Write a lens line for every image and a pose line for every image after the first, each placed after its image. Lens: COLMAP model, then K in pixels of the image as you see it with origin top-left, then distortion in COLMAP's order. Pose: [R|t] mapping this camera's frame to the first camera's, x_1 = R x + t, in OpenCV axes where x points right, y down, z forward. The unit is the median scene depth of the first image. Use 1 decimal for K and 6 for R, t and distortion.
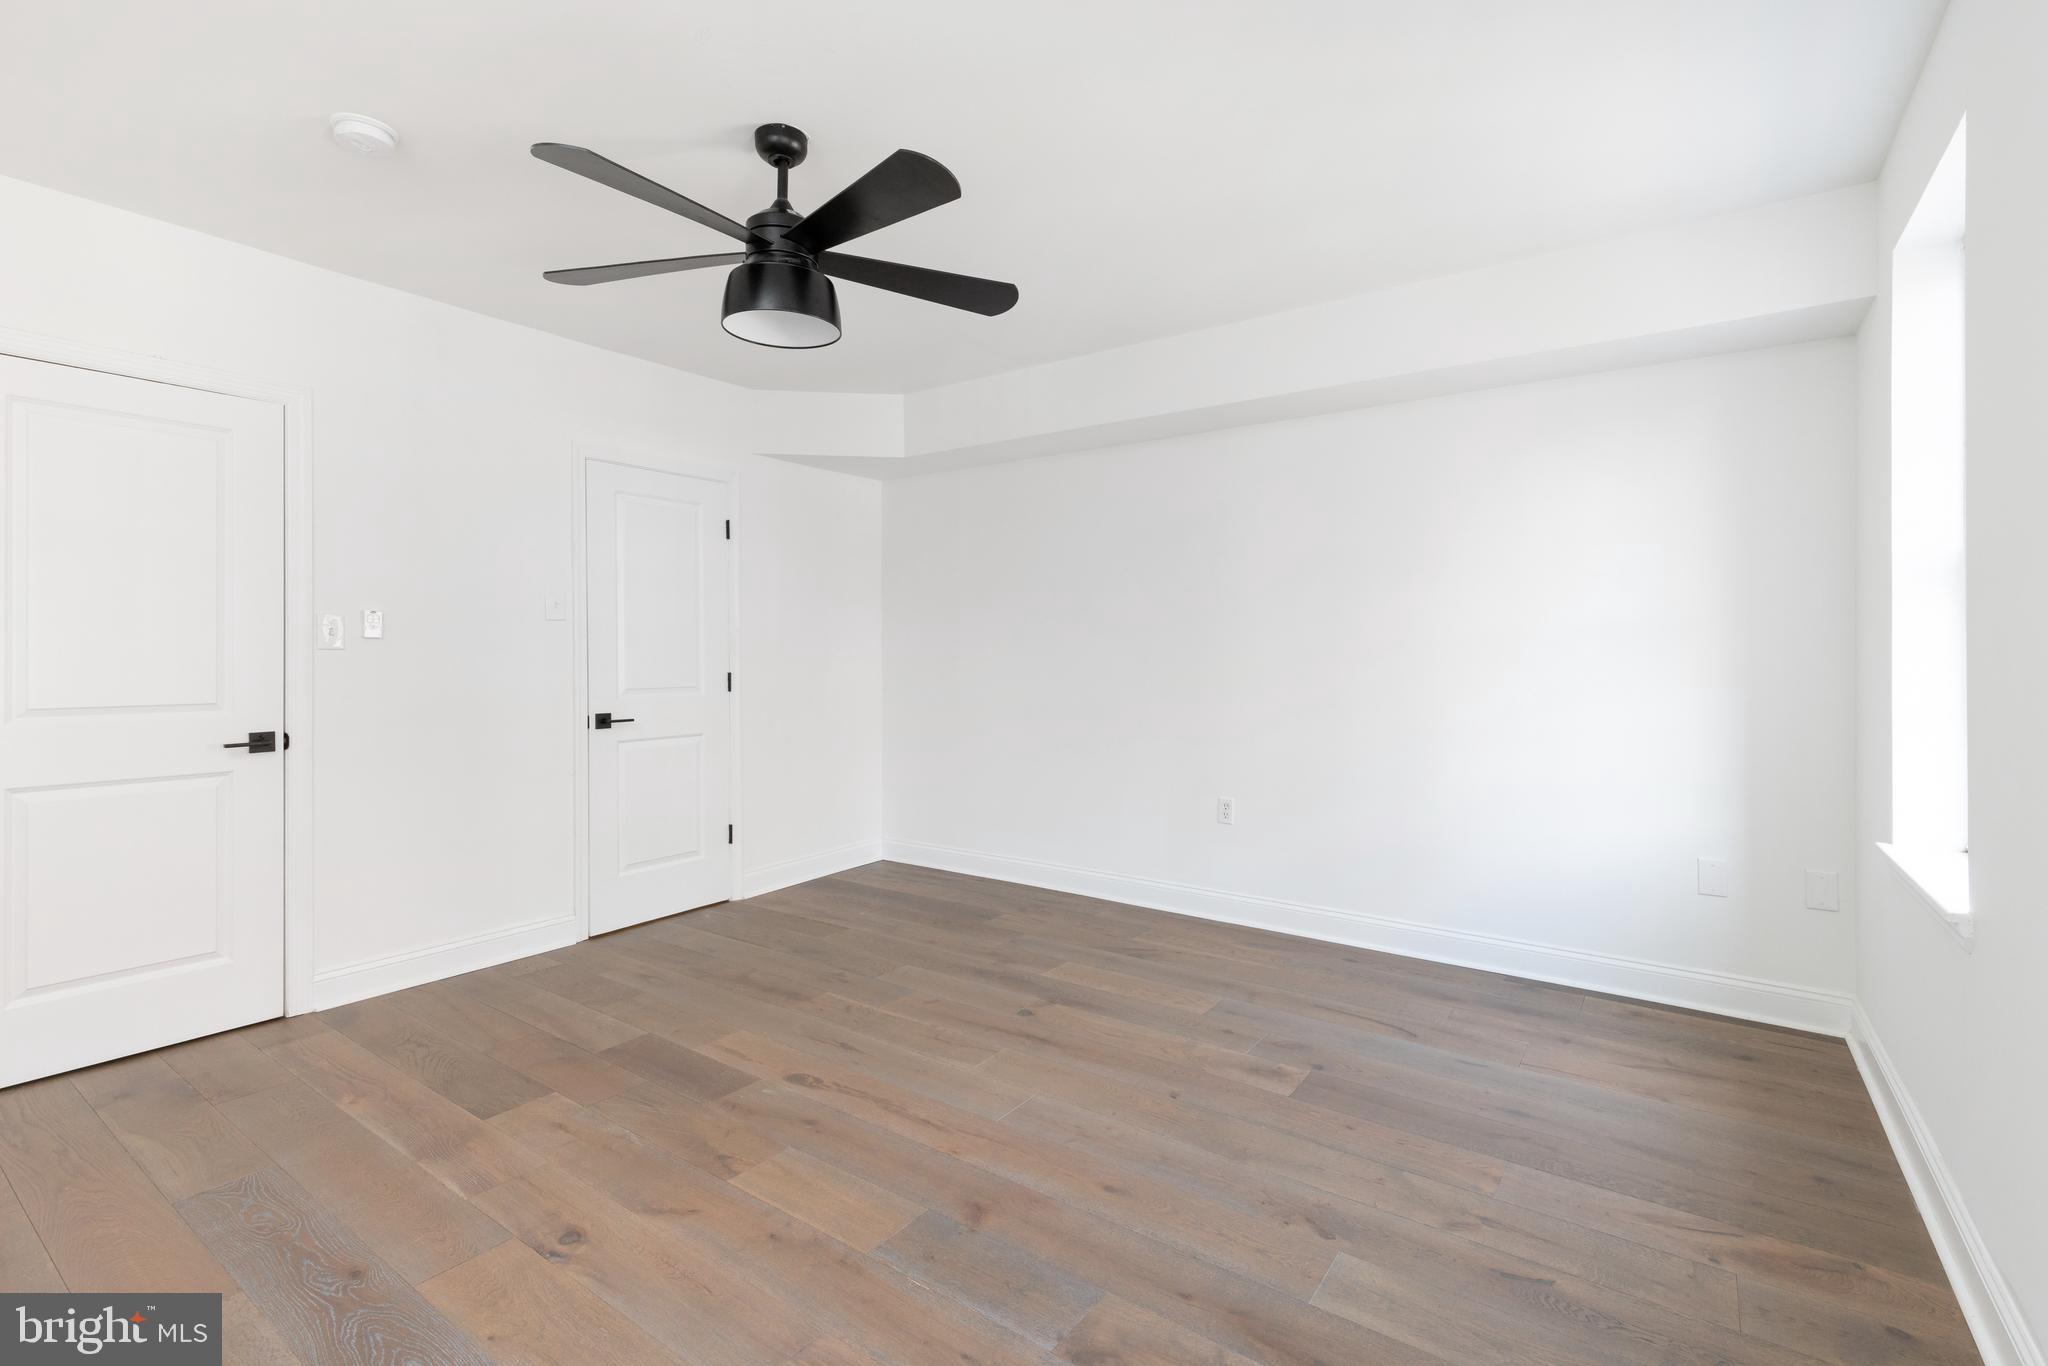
lens RADIAL K [[925.6, 0, 1027.3], [0, 925.6, 662.6], [0, 0, 1]] dist [0.001094, -0.000410]
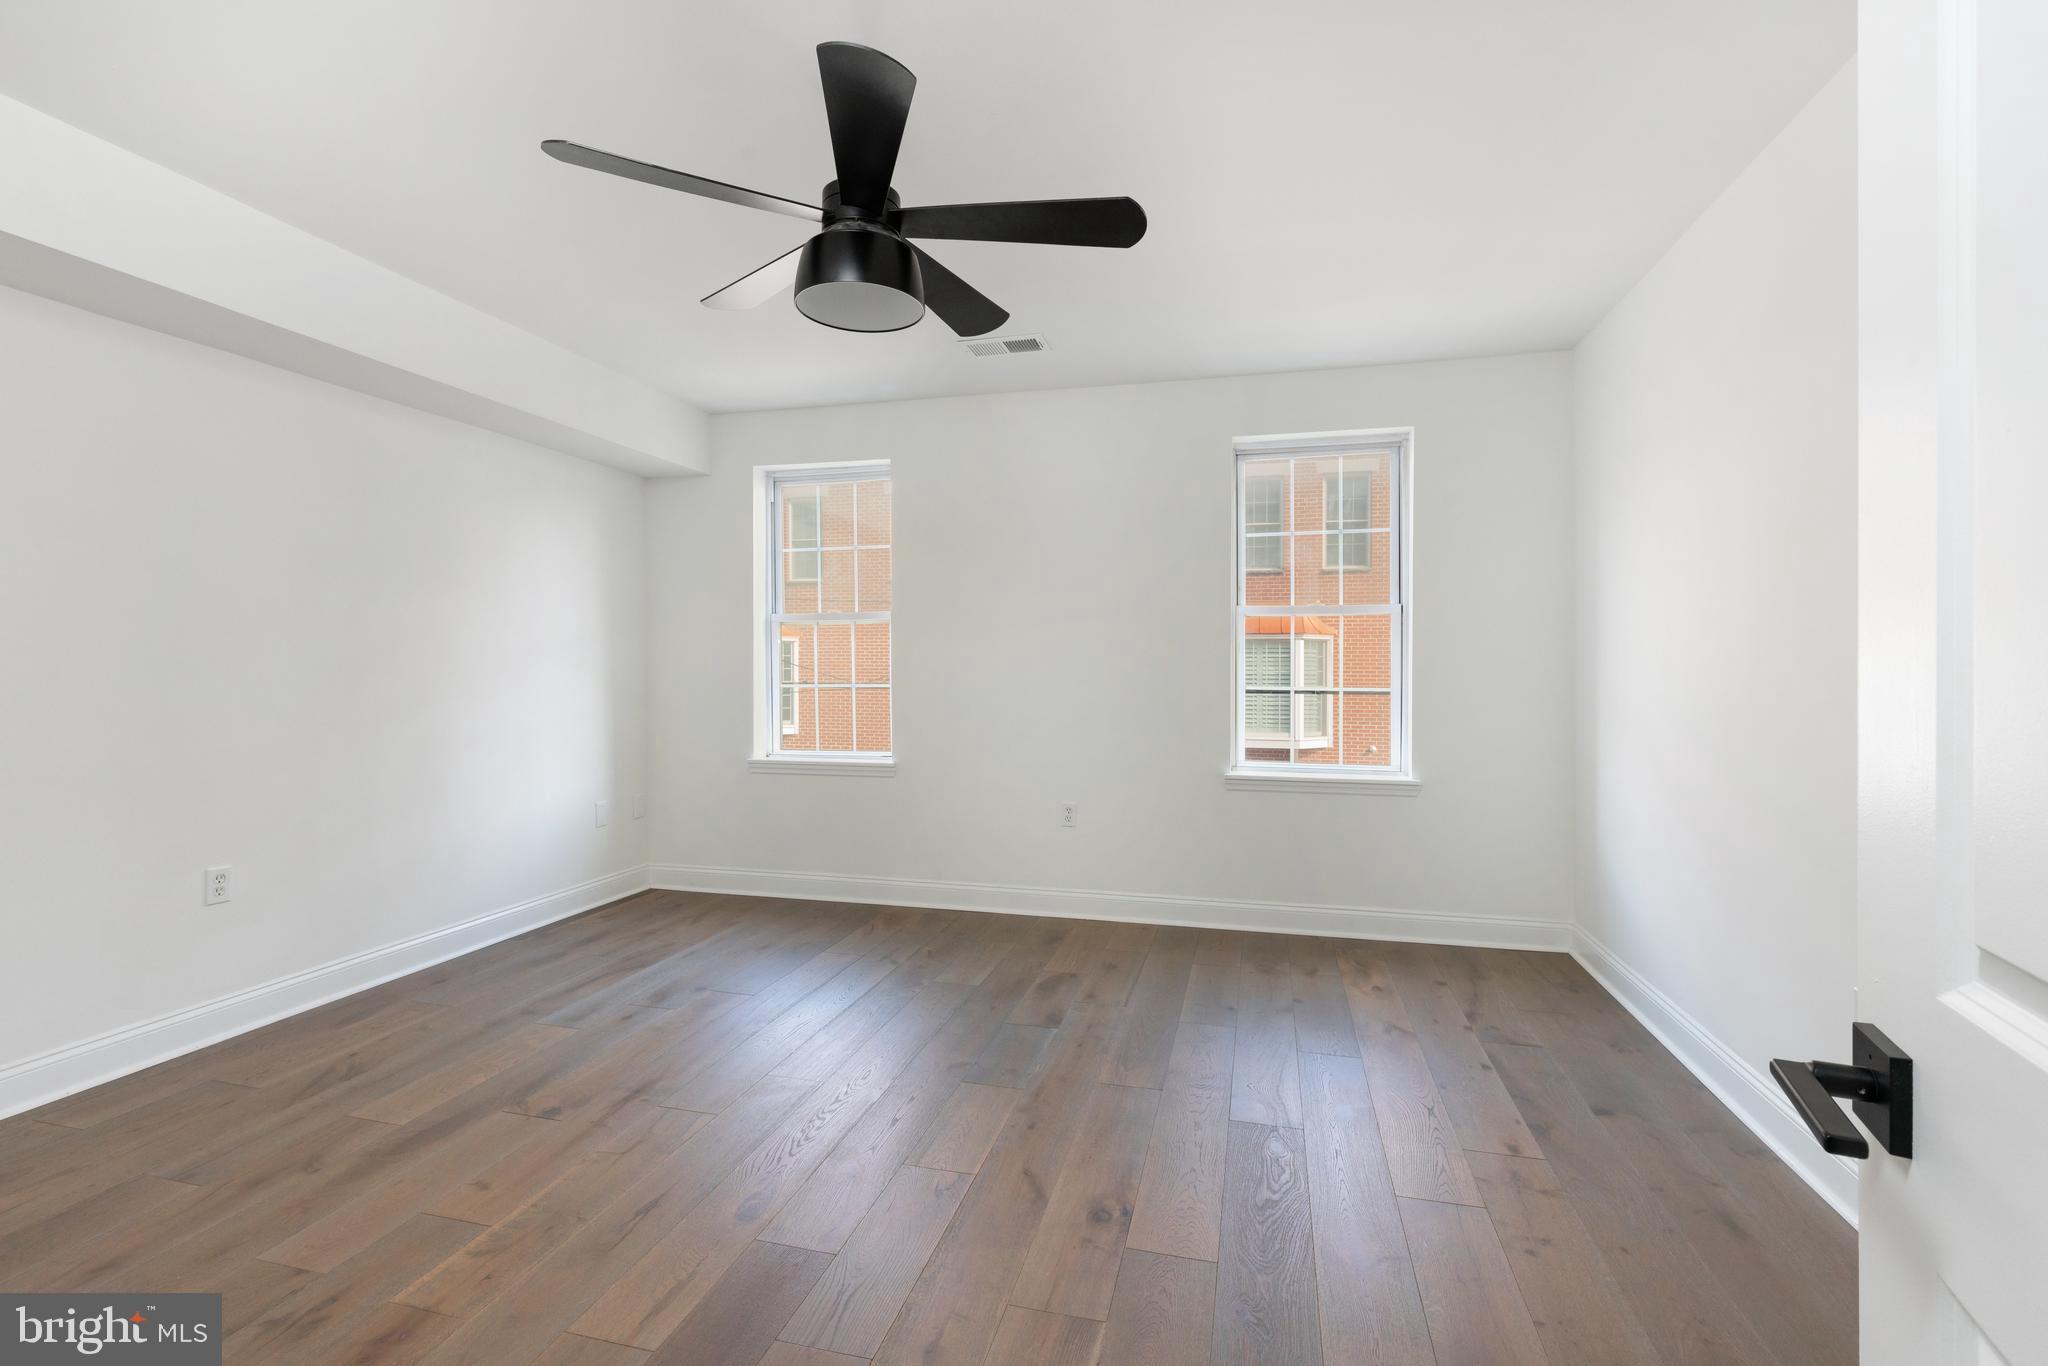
lens RADIAL K [[925.6, 0, 1027.3], [0, 925.6, 662.6], [0, 0, 1]] dist [0.001094, -0.000410]
pose [[-0.357452, -0.001384, 0.933930, -0.819386], [0.009007, 0.999947, 0.004929, -0.010719], [-0.933888, 0.010174, -0.357421, 0.819265]]
